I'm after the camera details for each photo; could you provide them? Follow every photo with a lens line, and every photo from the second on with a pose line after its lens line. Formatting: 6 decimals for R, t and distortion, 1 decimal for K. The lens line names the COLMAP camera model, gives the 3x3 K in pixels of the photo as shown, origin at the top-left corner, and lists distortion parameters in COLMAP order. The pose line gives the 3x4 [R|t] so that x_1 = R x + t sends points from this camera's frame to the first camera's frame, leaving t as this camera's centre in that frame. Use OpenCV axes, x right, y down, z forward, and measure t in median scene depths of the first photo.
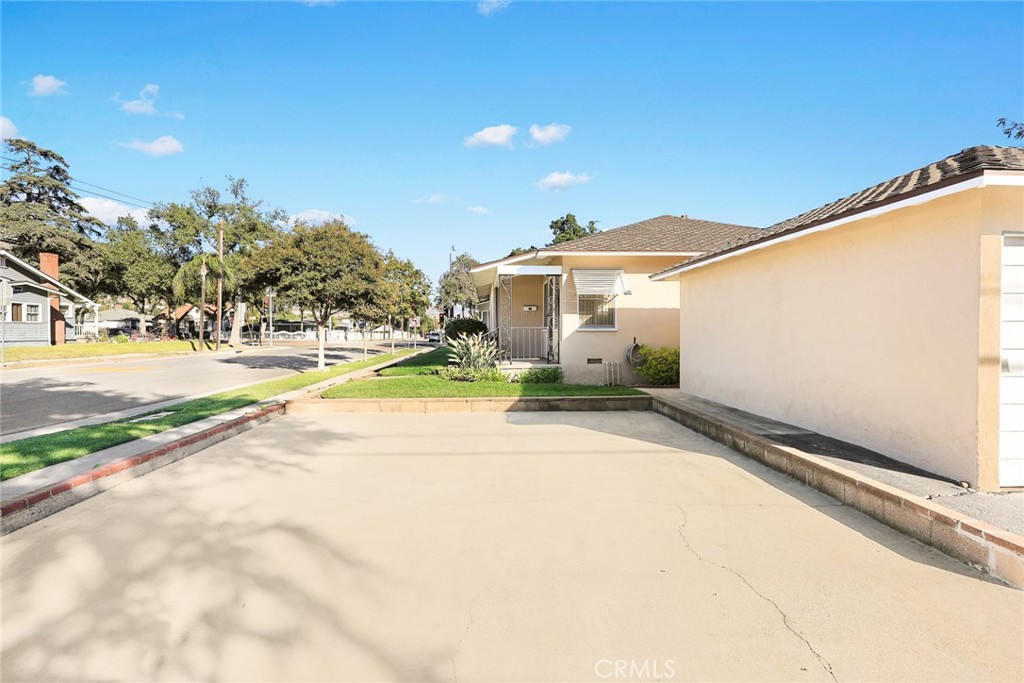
lens RADIAL K [[497.0, 0, 509.7], [0, 497.0, 326.9], [0, 0, 1]] dist [-0.004670, -0.000421]
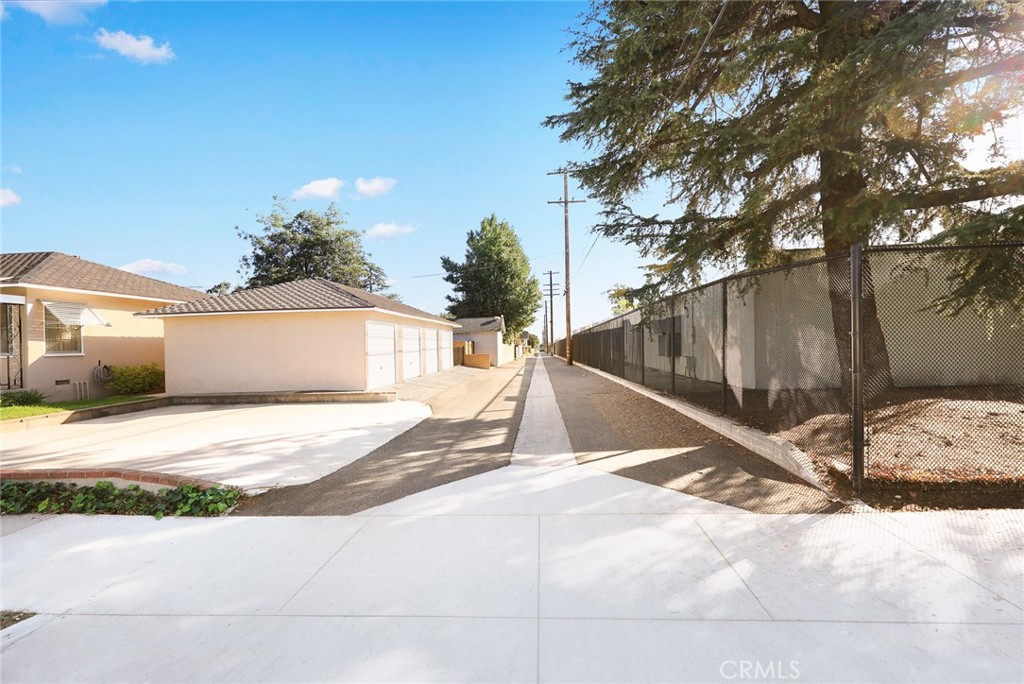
lens RADIAL K [[404.6, 0, 512.0], [0, 404.6, 342.0], [0, 0, 1]] dist [-0.000195, 0.000009]
pose [[0.094927, 0.003680, 0.995477, -0.661667], [0.022796, 0.999723, -0.005870, 0.004618], [-0.995223, 0.023250, 0.094817, -0.120491]]
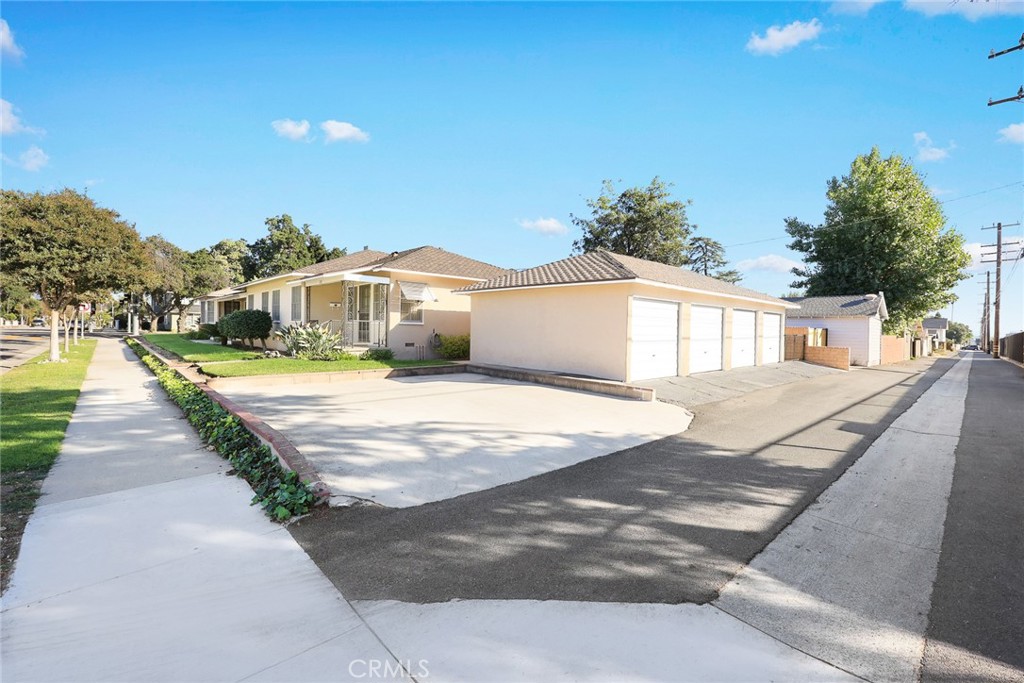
lens RADIAL K [[424.4, 0, 528.5], [0, 424.4, 321.9], [0, 0, 1]] dist [0.002350, 0.000350]
pose [[0.739498, 0.025841, 0.672662, -0.414522], [-0.027026, 0.999597, -0.008689, 0.002450], [-0.672616, -0.011754, 0.739898, -0.162129]]
